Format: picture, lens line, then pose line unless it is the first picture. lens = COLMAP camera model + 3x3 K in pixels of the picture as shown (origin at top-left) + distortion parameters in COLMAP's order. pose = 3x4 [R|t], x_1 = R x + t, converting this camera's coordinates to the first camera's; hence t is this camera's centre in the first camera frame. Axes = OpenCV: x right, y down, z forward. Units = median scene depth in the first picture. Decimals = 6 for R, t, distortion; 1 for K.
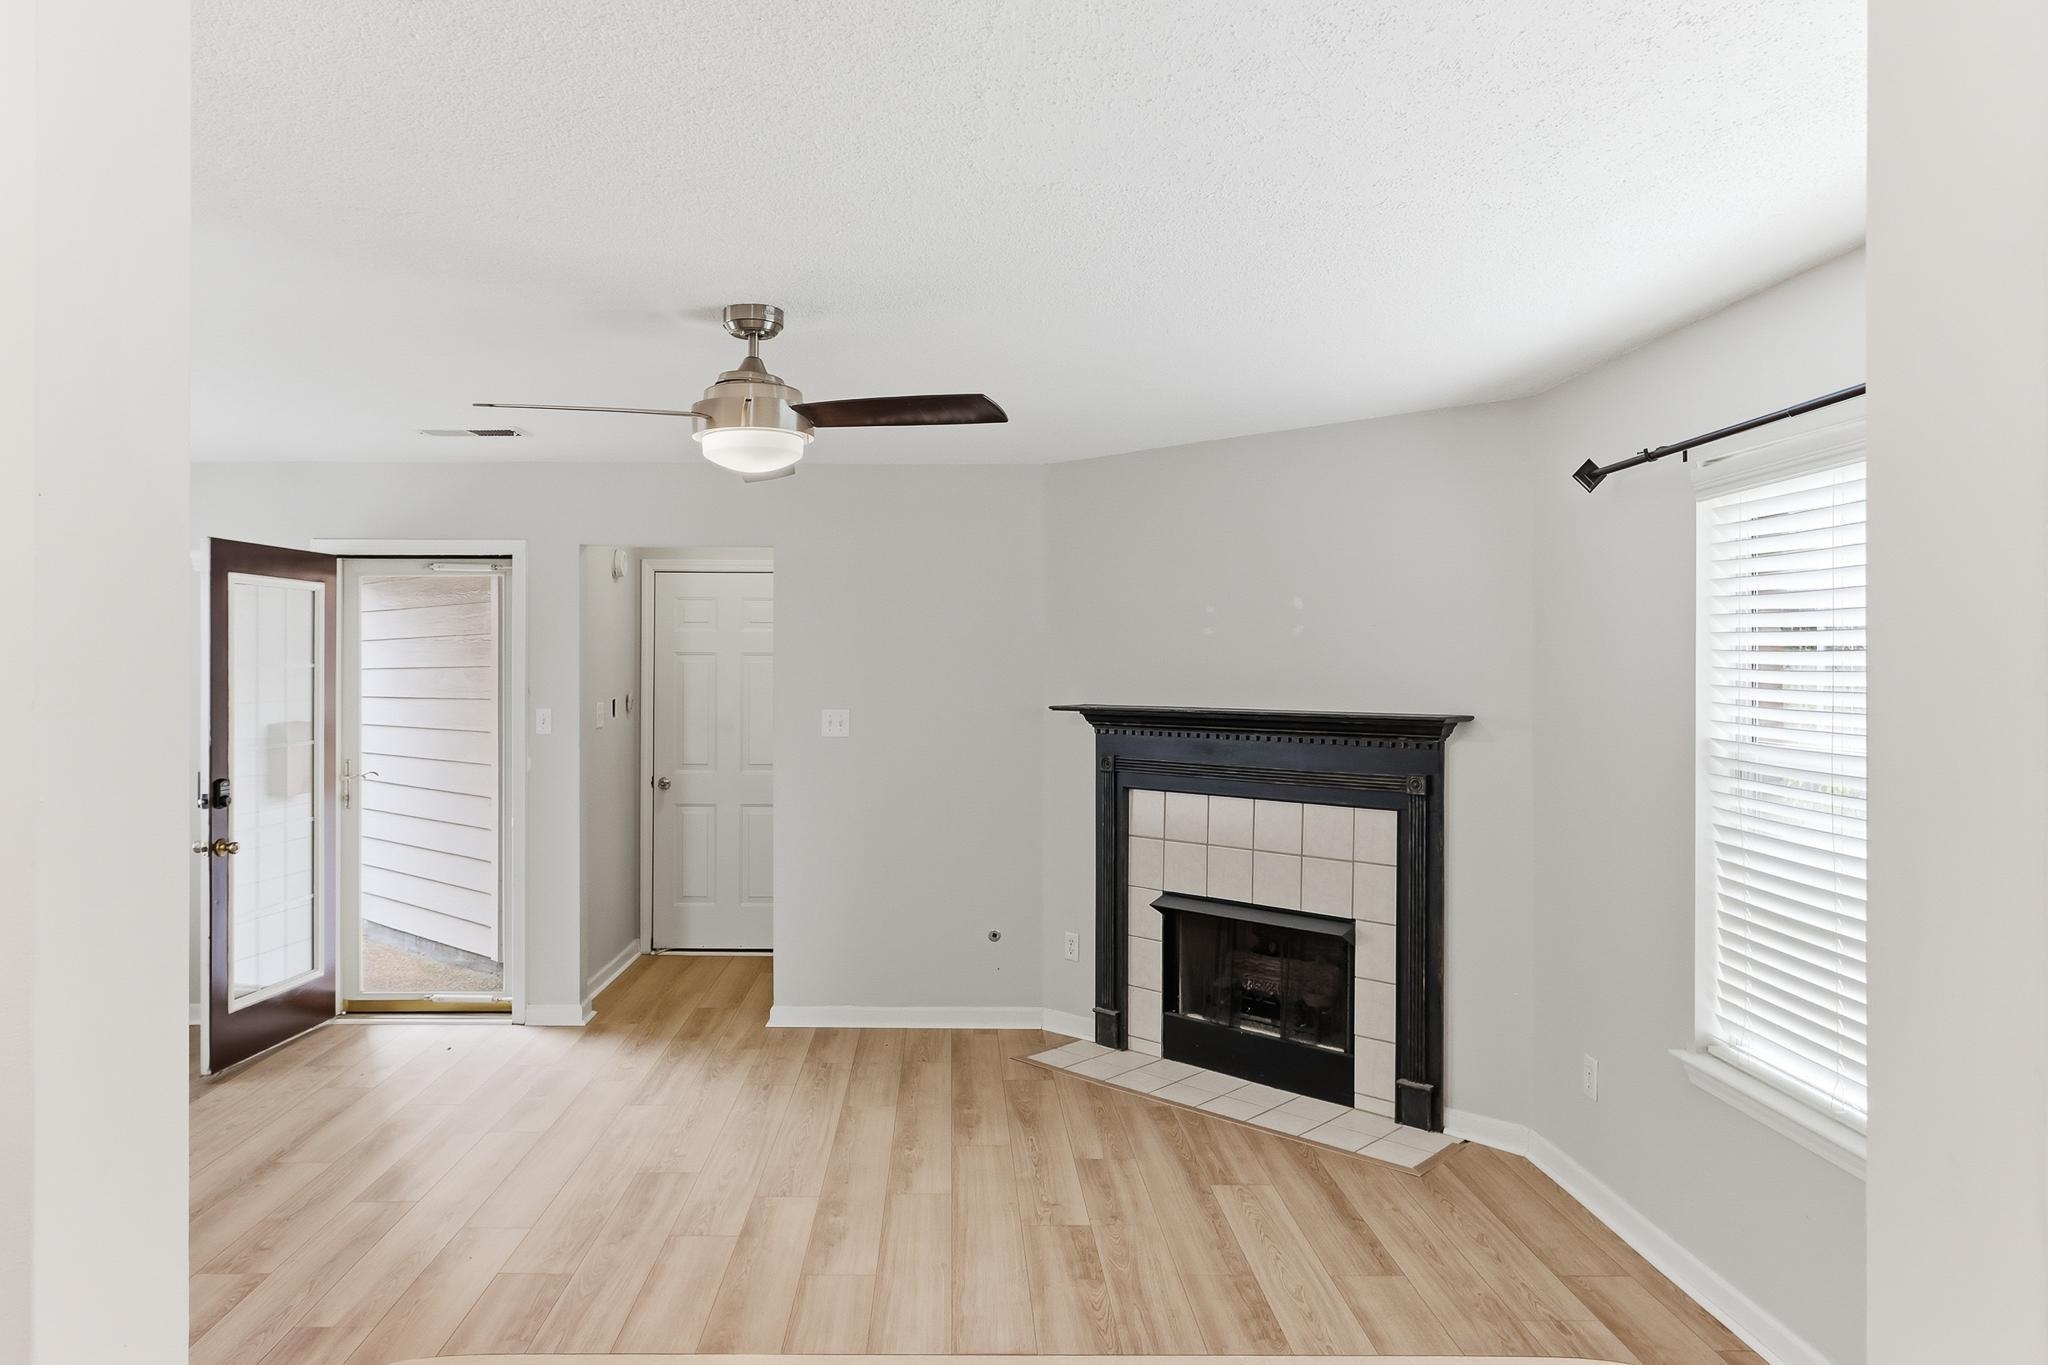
lens RADIAL K [[1283.0, 0, 965.5], [0, 1283.0, 660.1], [0, 0, 1]] dist [-0.002366, -0.000474]
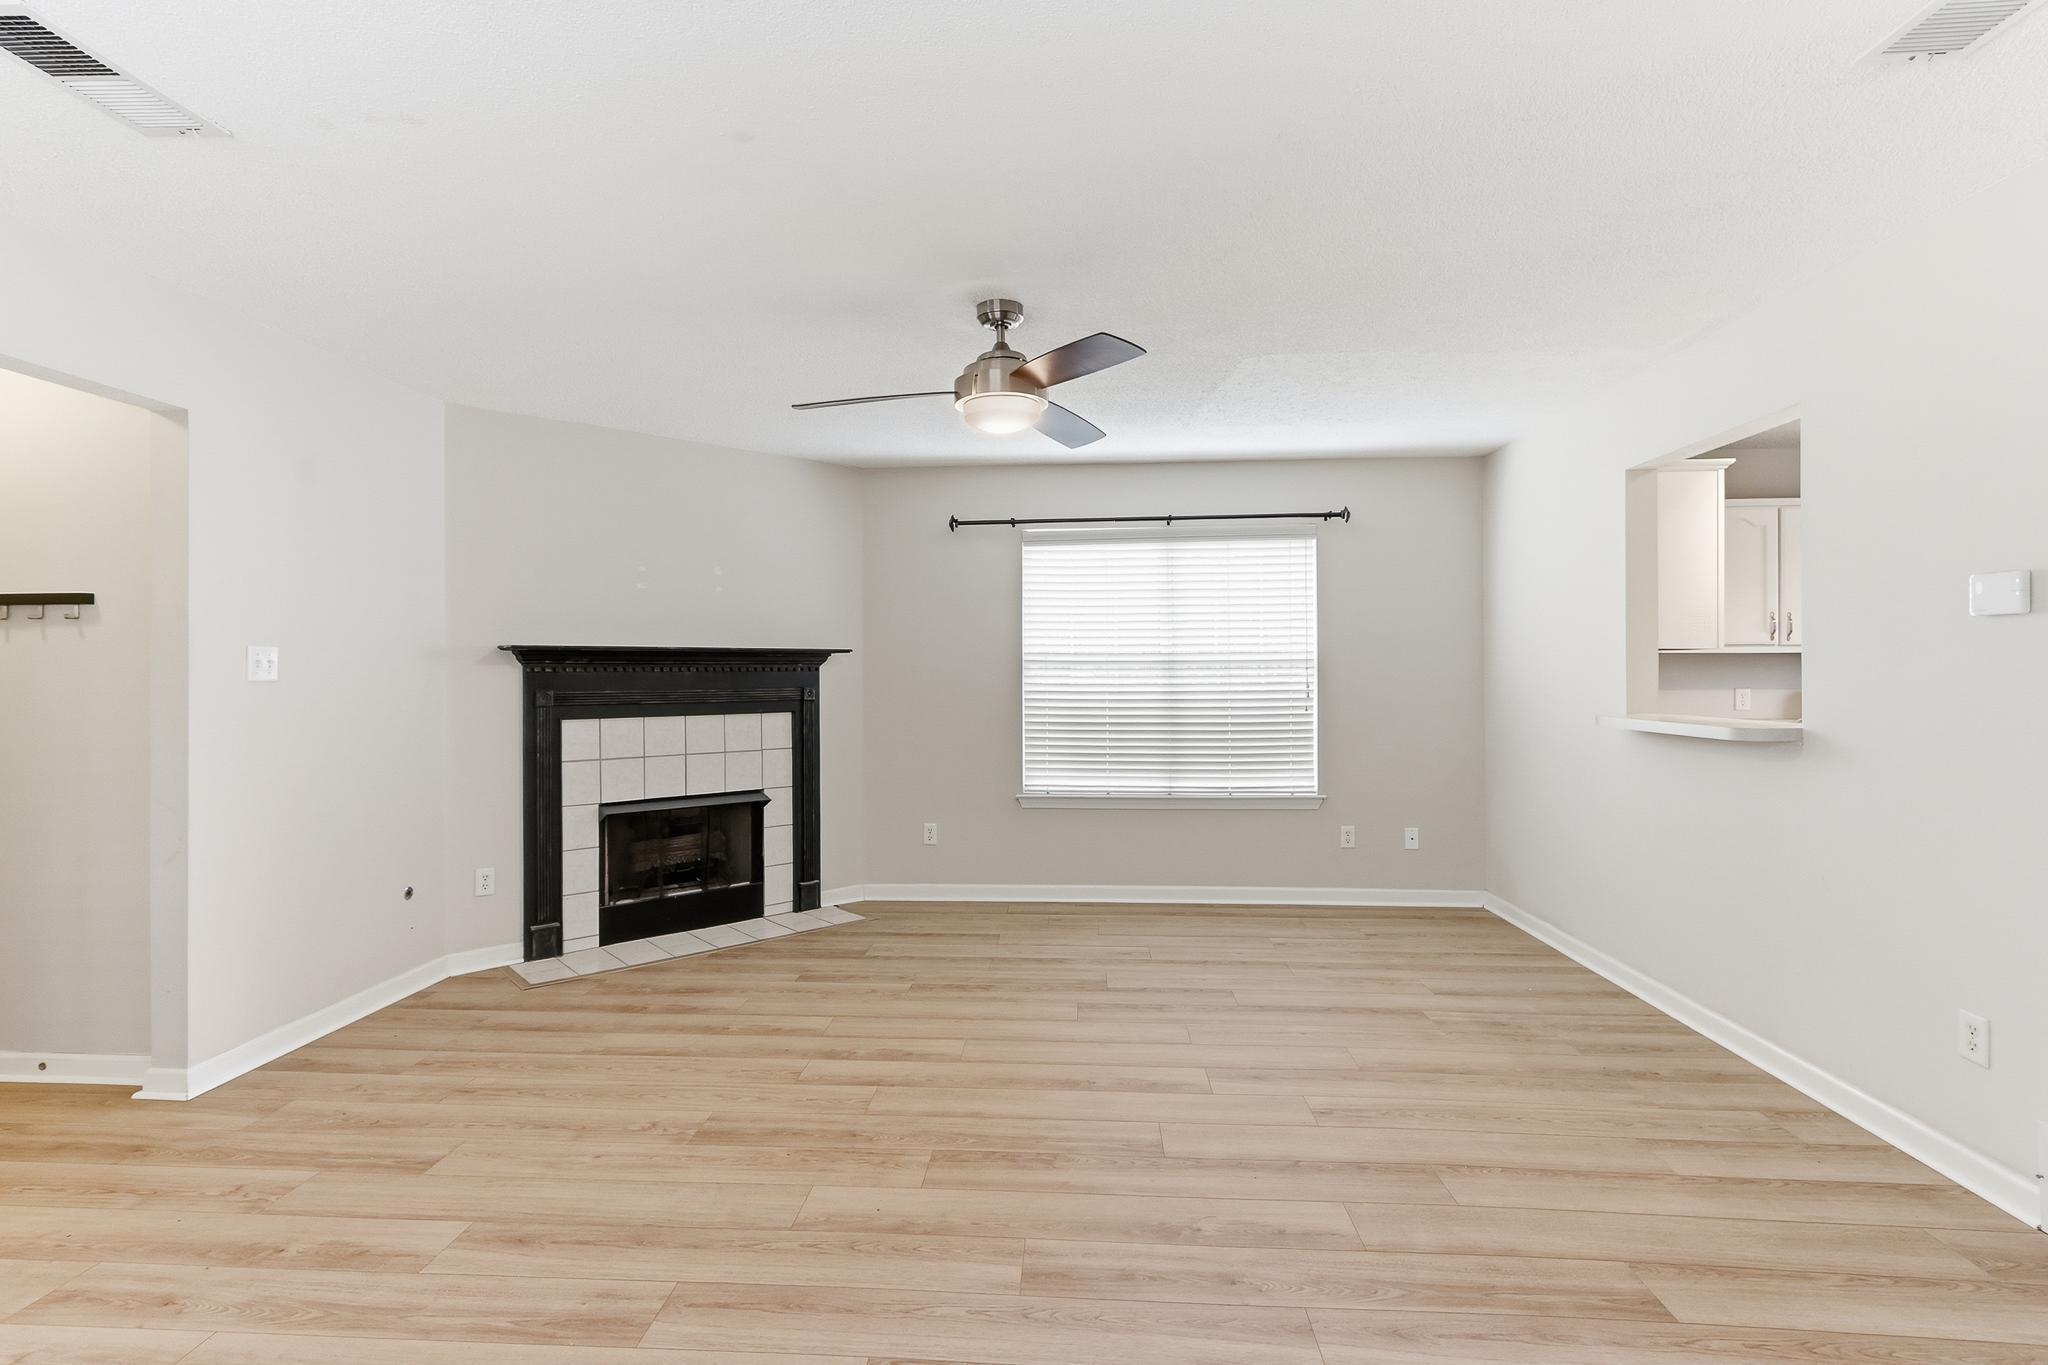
lens RADIAL K [[951.6, 0, 1002.7], [0, 951.6, 661.6], [0, 0, 1]] dist [0.000787, 0.000691]
pose [[0.095420, 0.005543, 0.995422, -0.765568], [-0.000848, 0.999985, -0.005487, 0.061258], [-0.995437, -0.000320, 0.095423, 0.620609]]
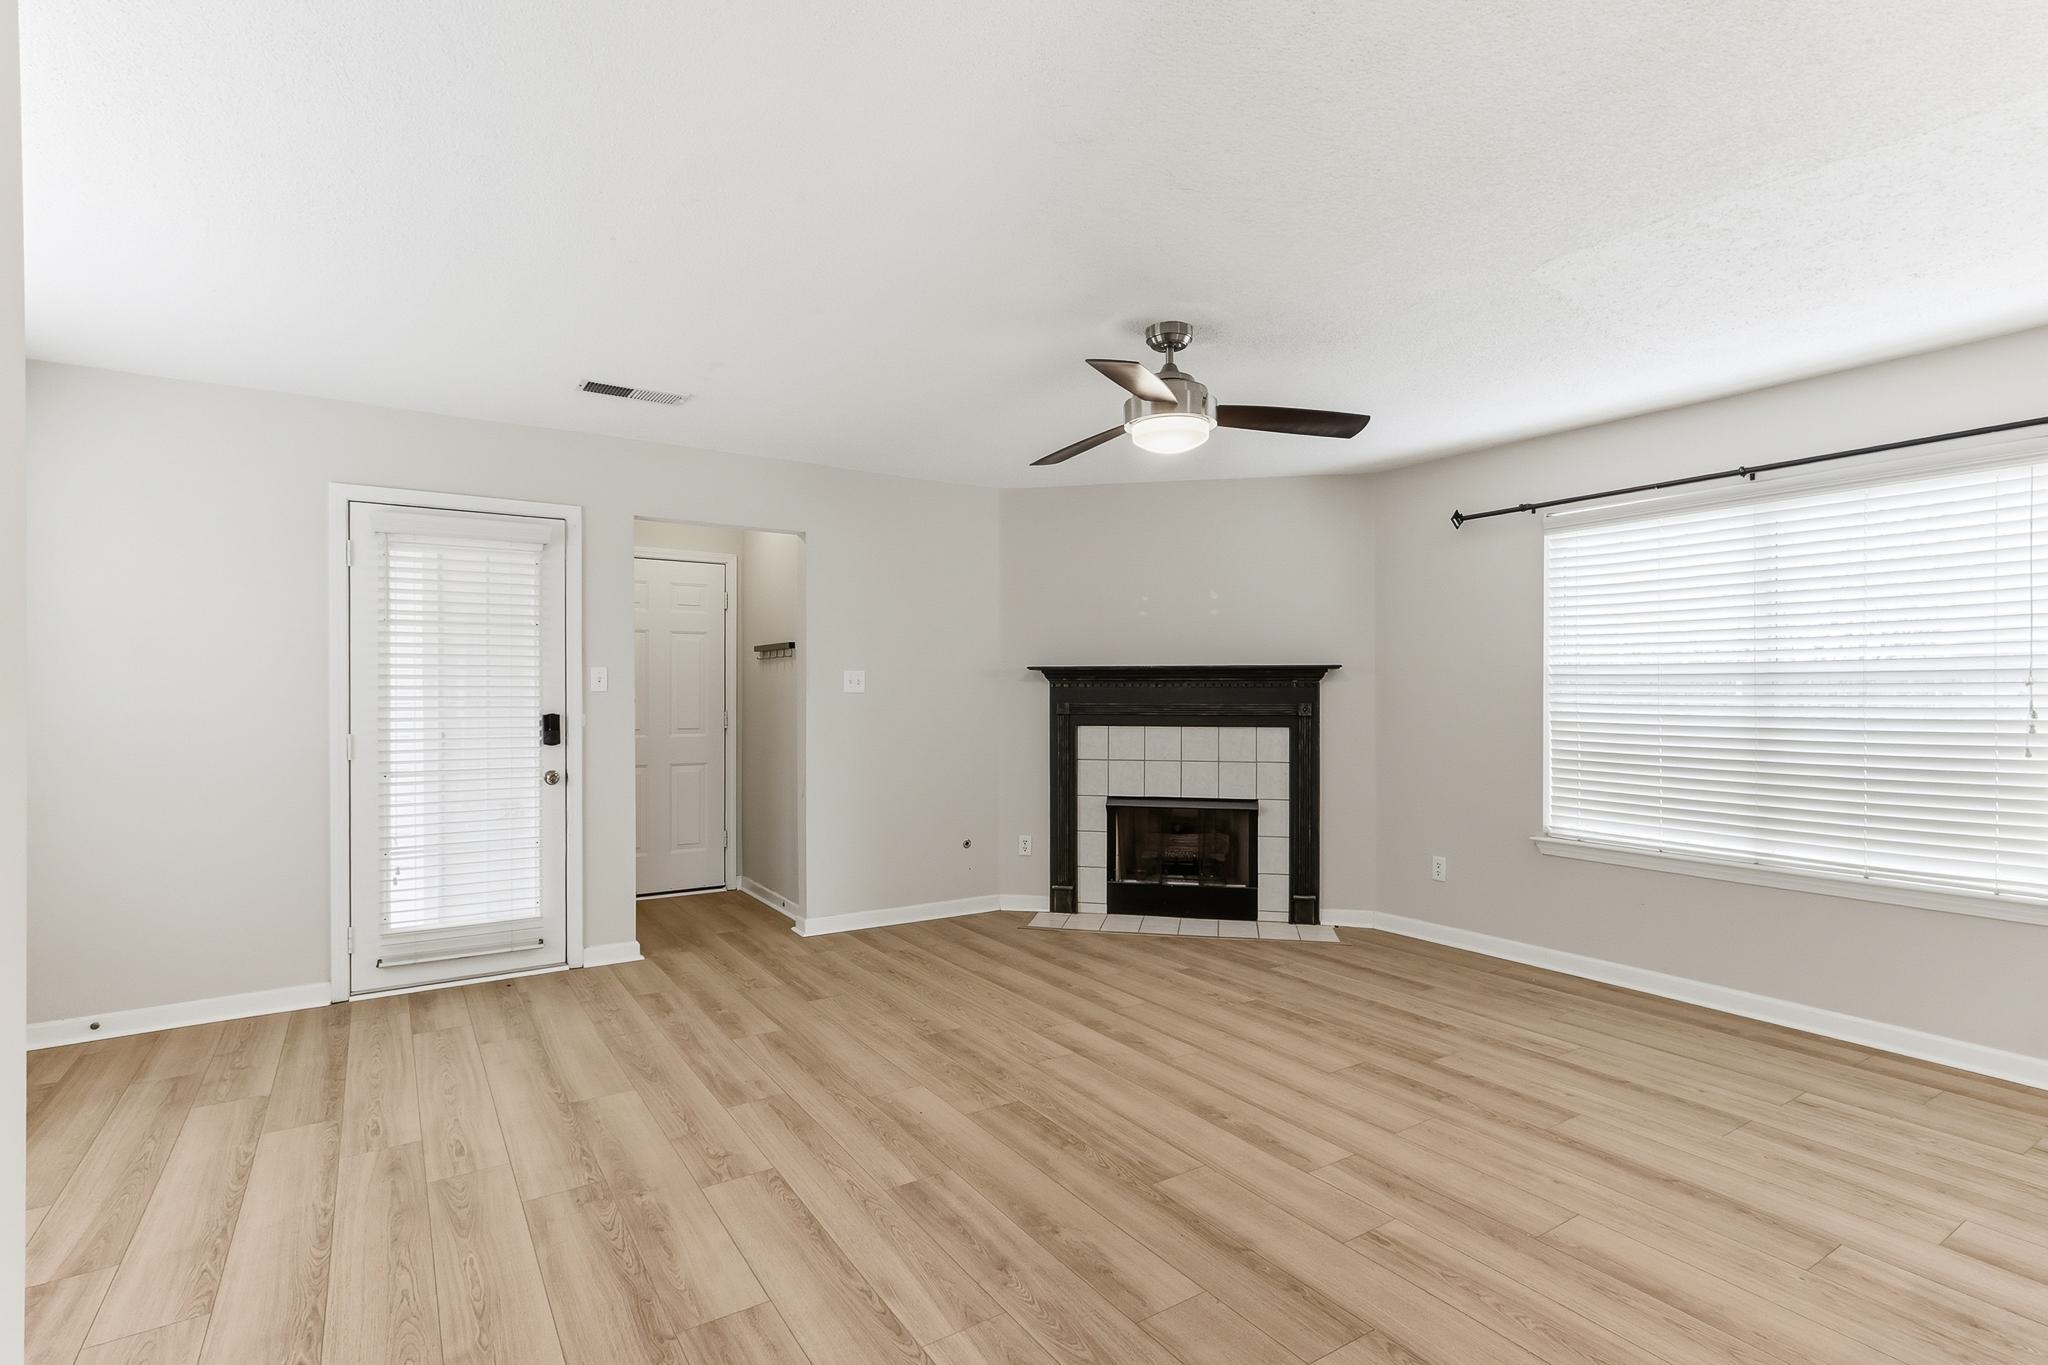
lens RADIAL K [[965.2, 0, 1024.0], [0, 965.2, 682.5], [0, 0, 1]] dist [0.001004, 0.000698]
pose [[0.844588, 0.000496, 0.535416, -0.561457], [0.000071, 0.999999, -0.001040, 0.062199], [-0.535416, 0.000916, 0.844588, 0.164888]]
